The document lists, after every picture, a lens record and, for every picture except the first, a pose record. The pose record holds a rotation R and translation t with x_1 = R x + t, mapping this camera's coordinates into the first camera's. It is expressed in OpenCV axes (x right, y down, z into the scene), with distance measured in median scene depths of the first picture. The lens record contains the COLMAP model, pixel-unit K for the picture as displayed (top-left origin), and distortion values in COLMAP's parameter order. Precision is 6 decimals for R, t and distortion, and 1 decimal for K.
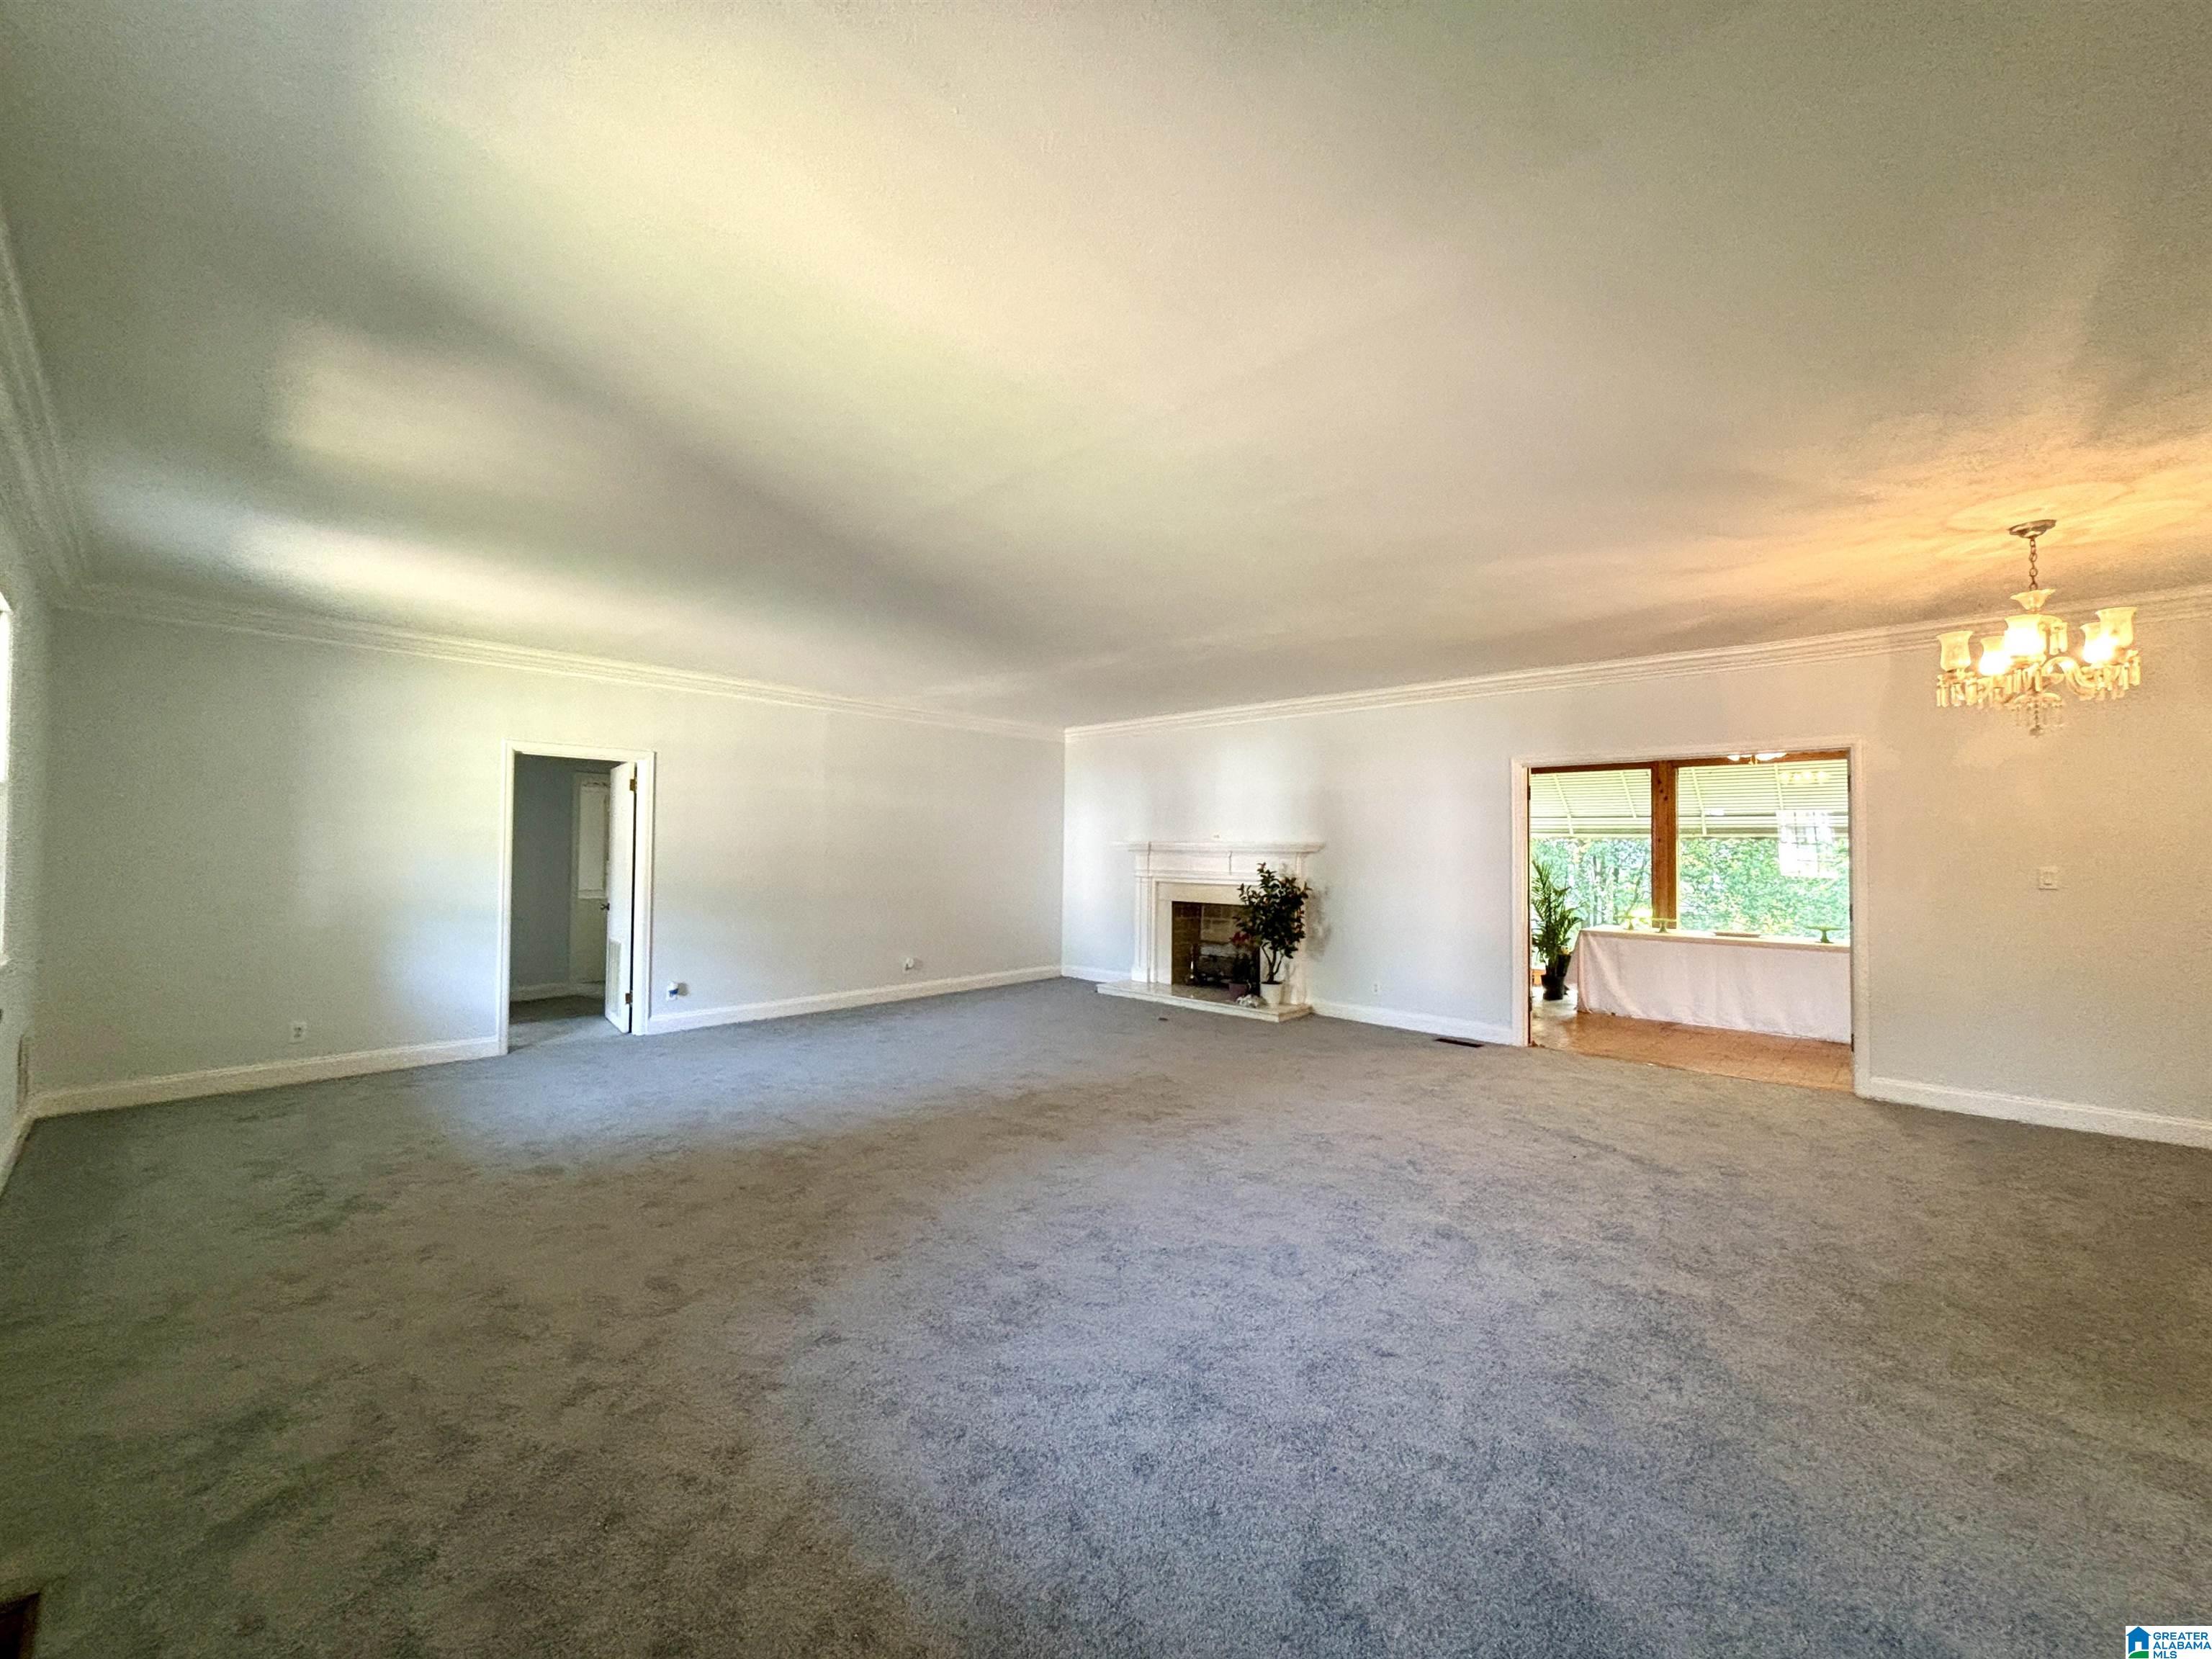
lens RADIAL K [[885.0, 0, 1109.2], [0, 885.0, 830.5], [0, 0, 1]] dist [-0.000878, 0.000052]
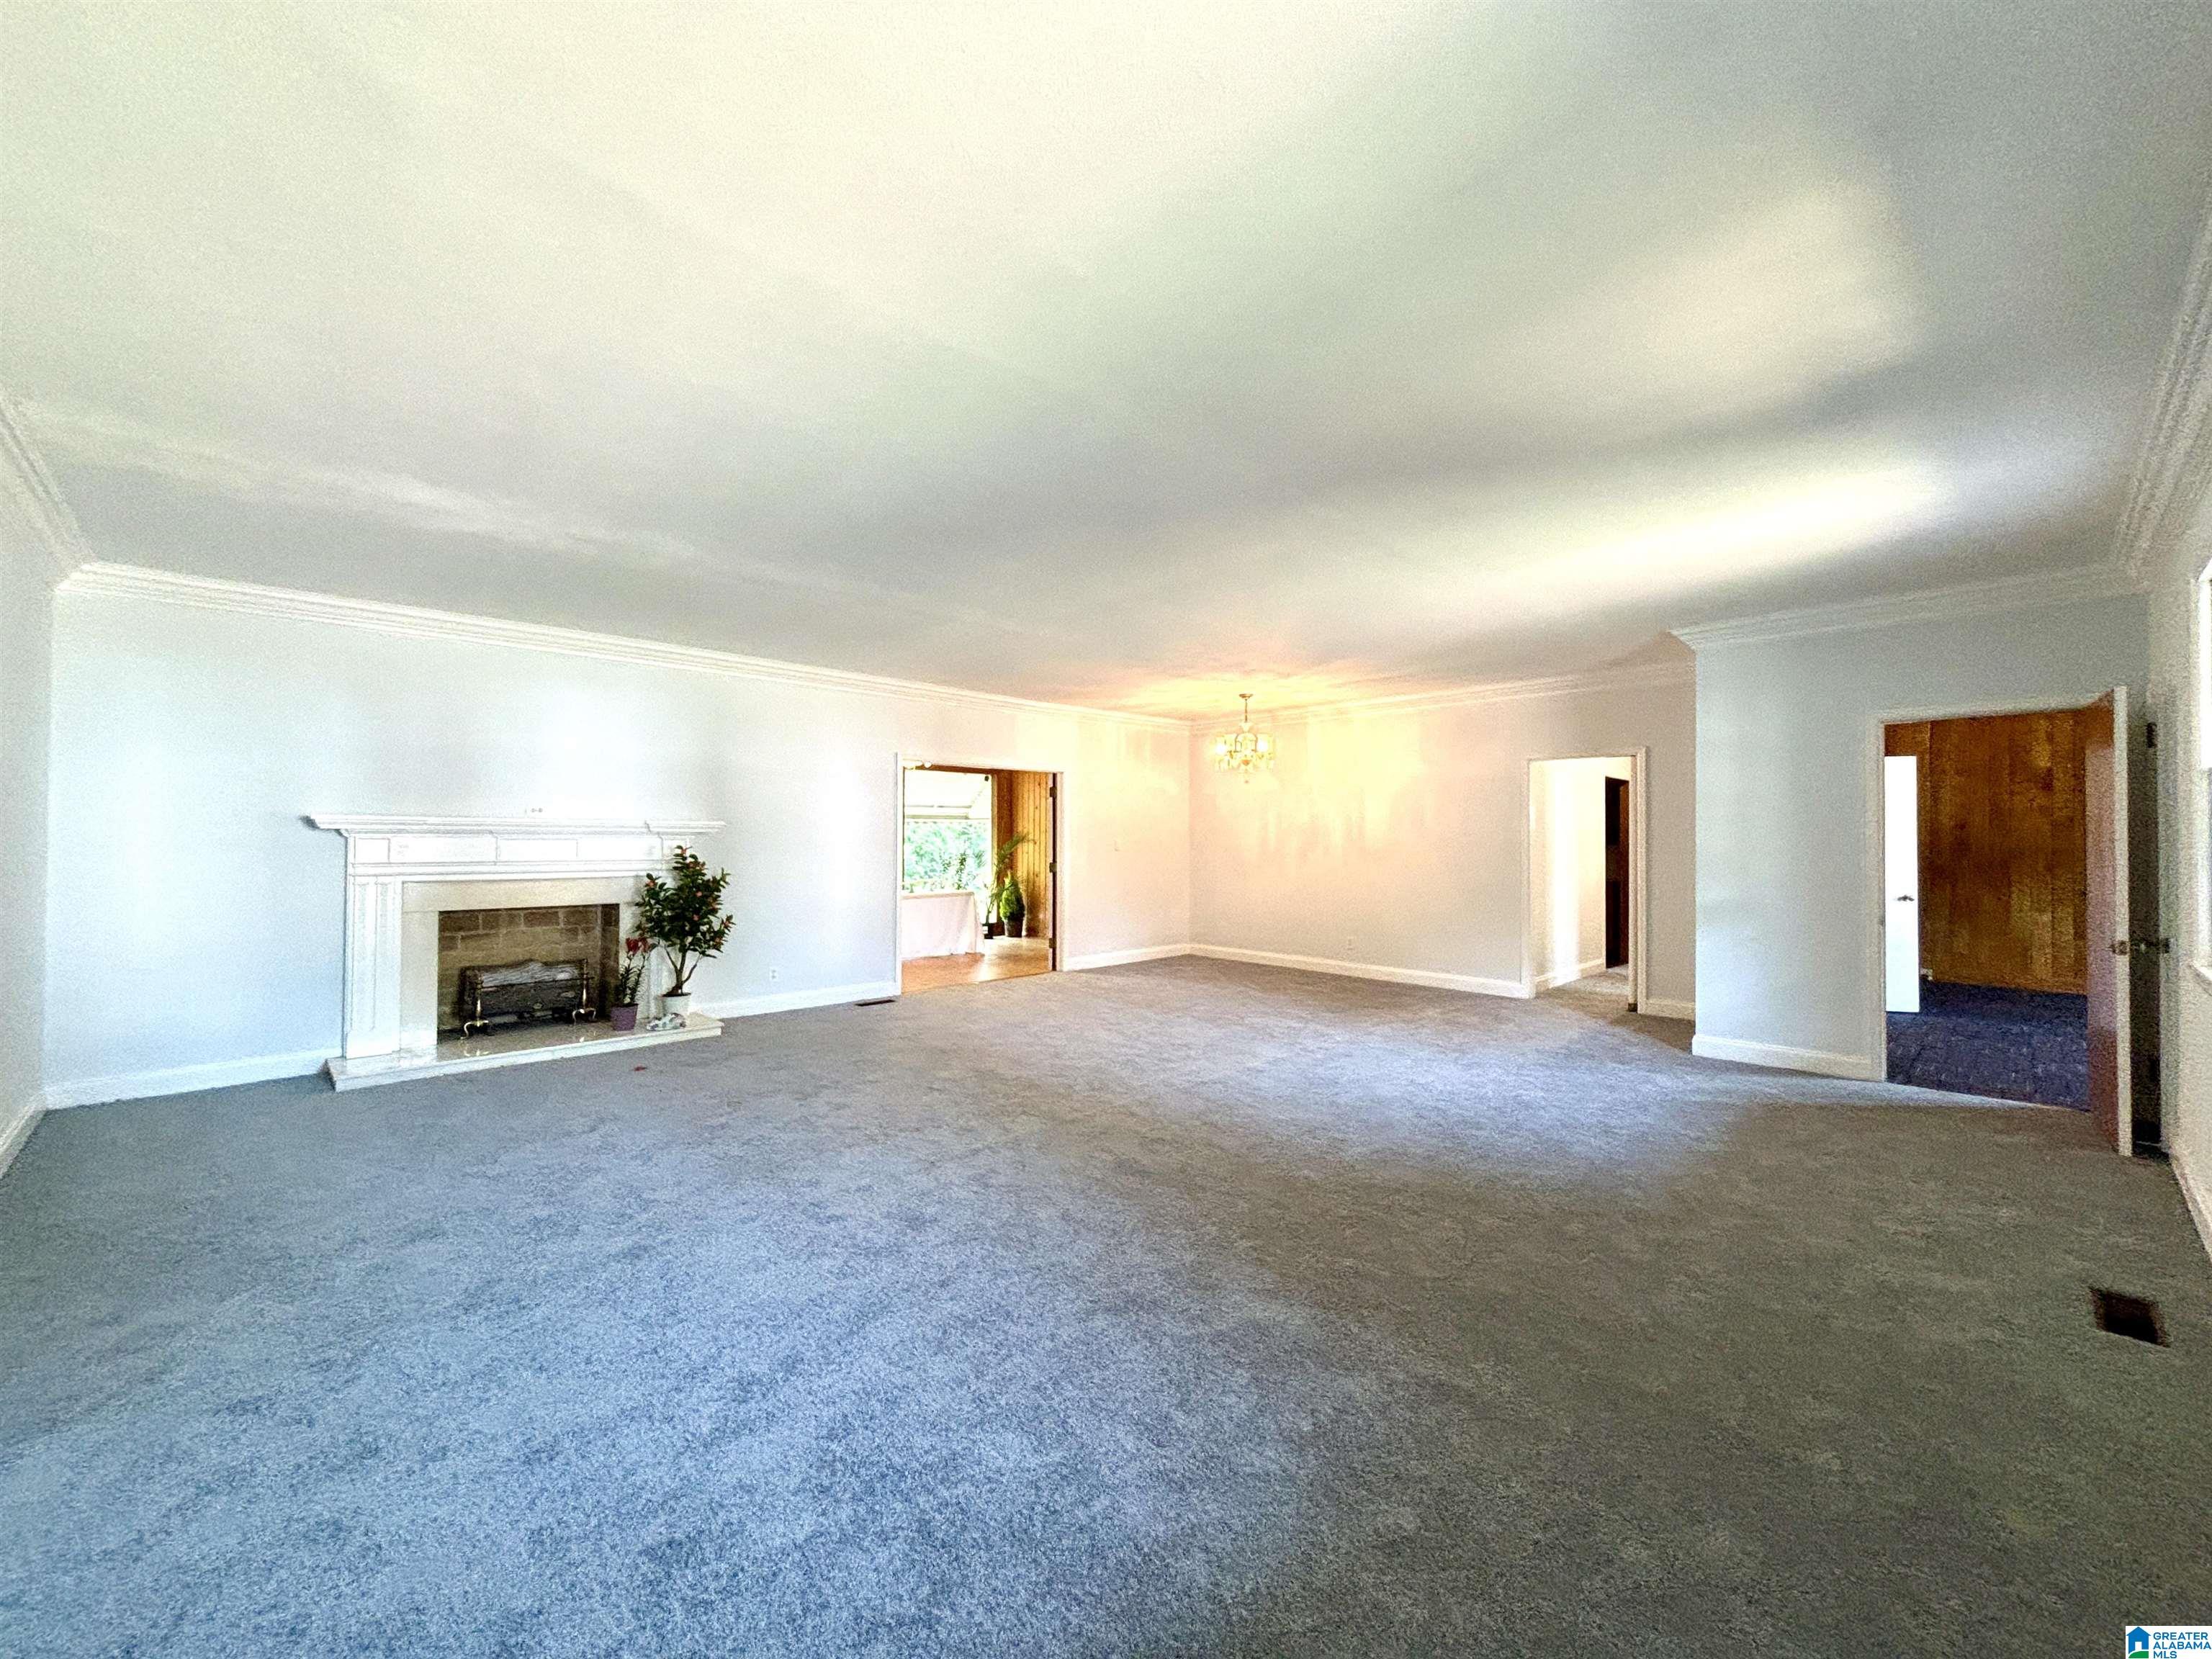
lens RADIAL K [[885.0, 0, 1103.5], [0, 885.0, 828.4], [0, 0, 1]] dist [-0.000878, 0.000052]
pose [[0.023932, 0.013912, 0.999617, -0.593400], [-0.019759, 0.999714, -0.013440, 0.023793], [-0.999518, -0.019429, 0.024200, 0.572341]]
